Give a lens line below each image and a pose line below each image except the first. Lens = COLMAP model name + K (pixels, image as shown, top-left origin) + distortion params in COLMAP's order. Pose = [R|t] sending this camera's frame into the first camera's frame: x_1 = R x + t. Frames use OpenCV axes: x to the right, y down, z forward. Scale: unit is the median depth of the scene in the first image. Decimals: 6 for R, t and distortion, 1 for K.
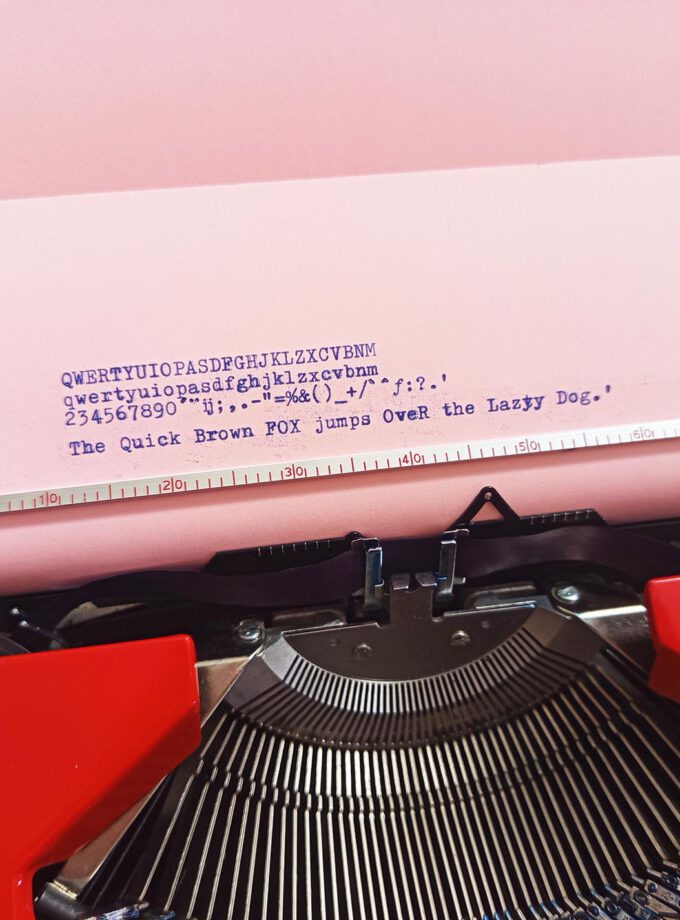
lens RADIAL K [[824.0, 0, 337.3], [0, 824.0, 459.2], [0, 0, 1]] dist [0.158749, -0.409251]
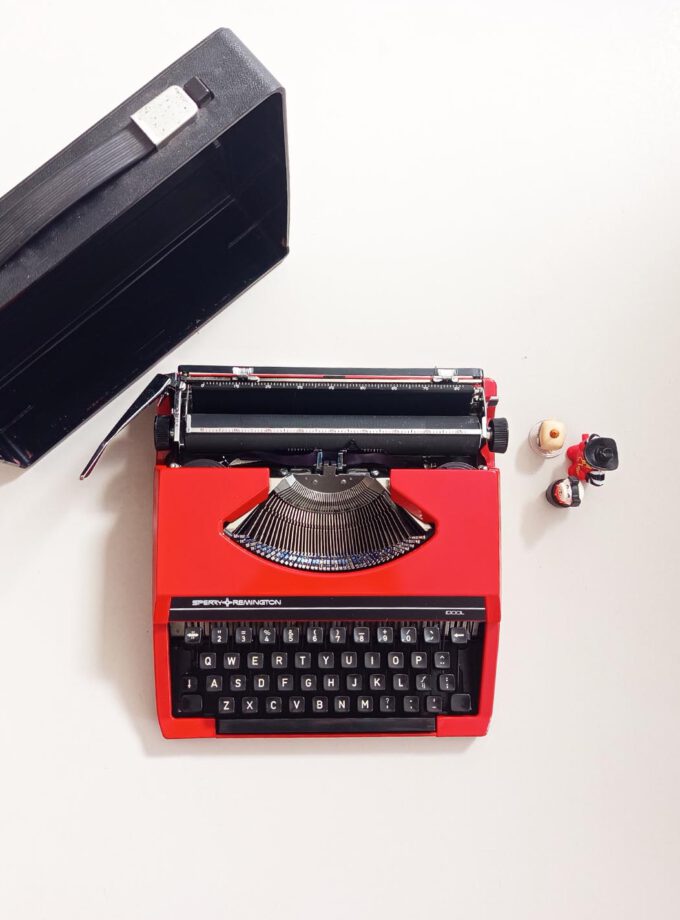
lens RADIAL K [[824.0, 0, 337.3], [0, 824.0, 459.2], [0, 0, 1]] dist [0.158749, -0.409251]
pose [[0.992415, 0.121379, -0.019479, 0.197895], [-0.119177, 0.988810, 0.089733, -0.201981], [0.030153, -0.086731, 0.995775, -2.665289]]
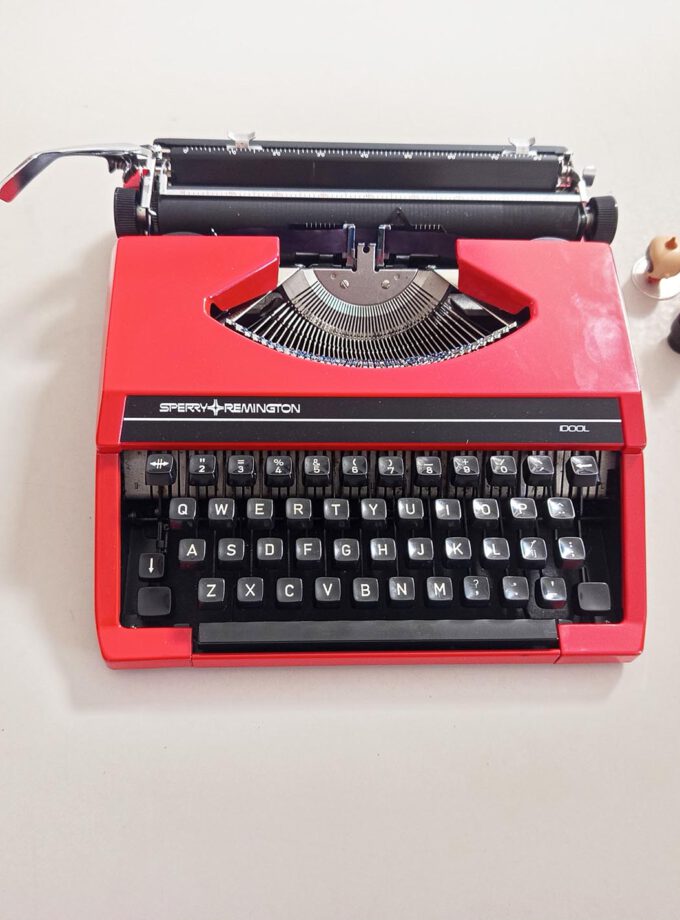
lens RADIAL K [[824.0, 0, 337.3], [0, 824.0, 459.2], [0, 0, 1]] dist [0.158749, -0.409251]
pose [[0.995472, 0.083371, -0.045668, 0.177756], [-0.091996, 0.965905, -0.242000, 1.436454], [0.023935, 0.245106, 0.969201, -1.317040]]
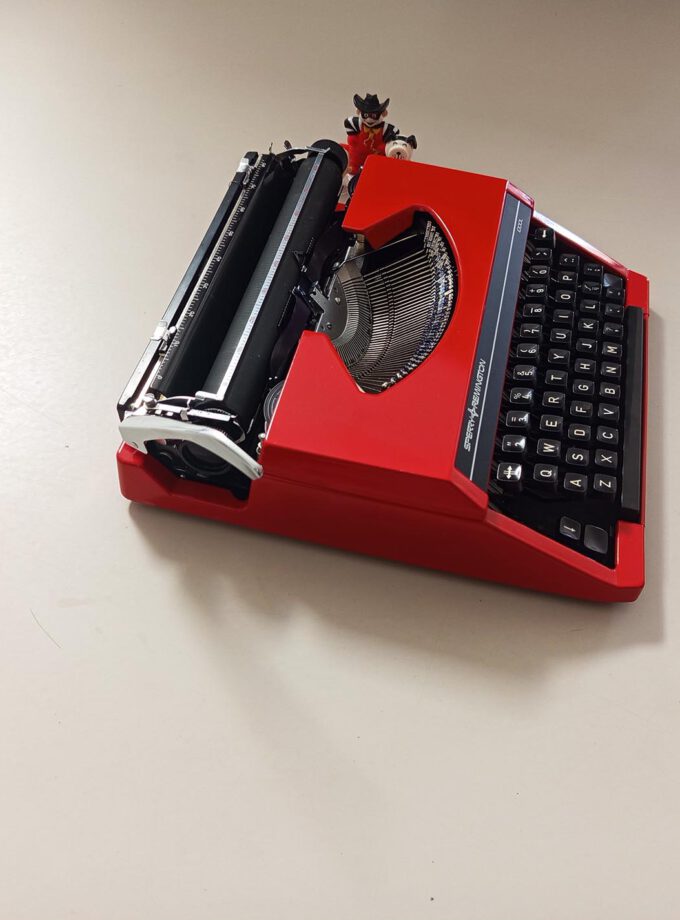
lens RADIAL K [[824.0, 0, 337.3], [0, 824.0, 459.2], [0, 0, 1]] dist [0.158749, -0.409251]
pose [[0.348151, -0.765716, 0.540805, -1.883062], [0.904003, 0.426933, 0.022521, 0.415582], [-0.248132, 0.481048, 0.840846, -1.121865]]
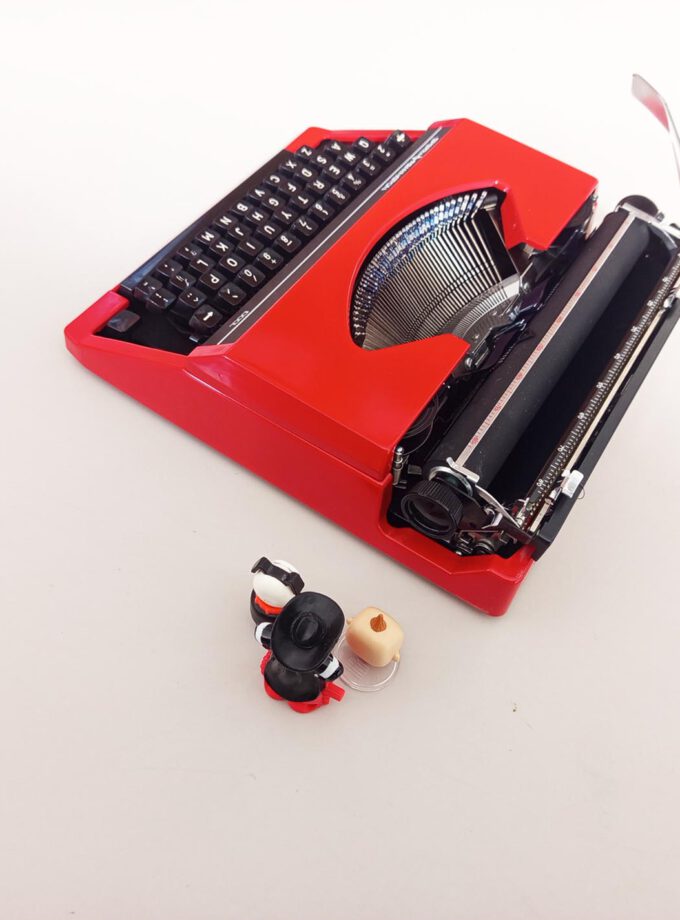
lens RADIAL K [[824.0, 0, 337.3], [0, 824.0, 459.2], [0, 0, 1]] dist [0.158749, -0.409251]
pose [[-0.625481, 0.561836, -0.541400, 2.108940], [-0.778775, -0.407050, 0.477305, -0.842521], [0.047791, 0.720174, 0.692146, -0.466342]]
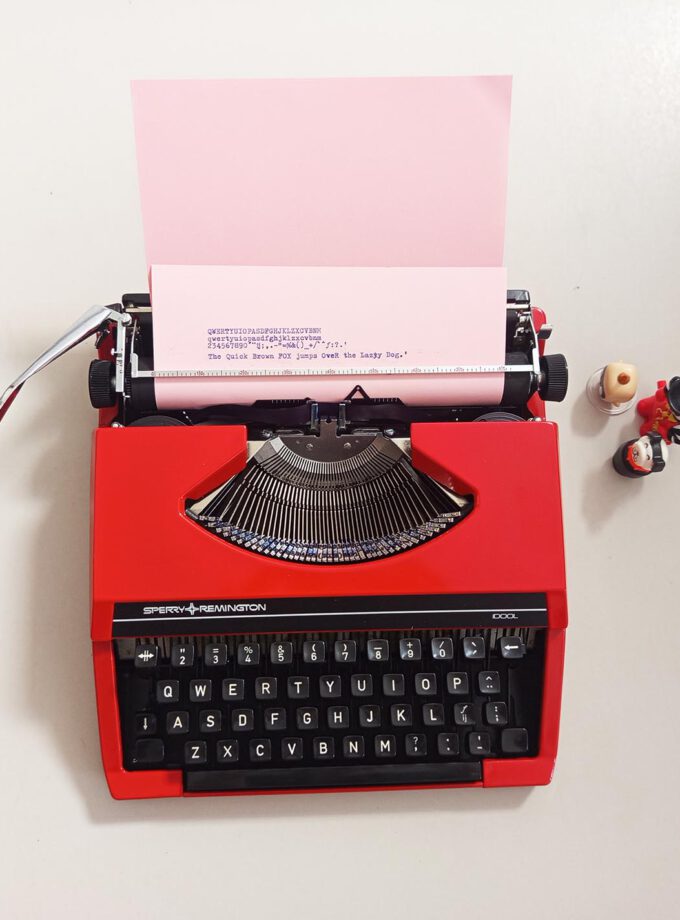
lens RADIAL K [[824.0, 0, 337.3], [0, 824.0, 459.2], [0, 0, 1]] dist [0.158749, -0.409251]
pose [[0.995202, 0.093583, -0.028568, 0.215779], [-0.092098, 0.994519, 0.049496, 0.148584], [0.033043, -0.046628, 0.998366, -1.732726]]
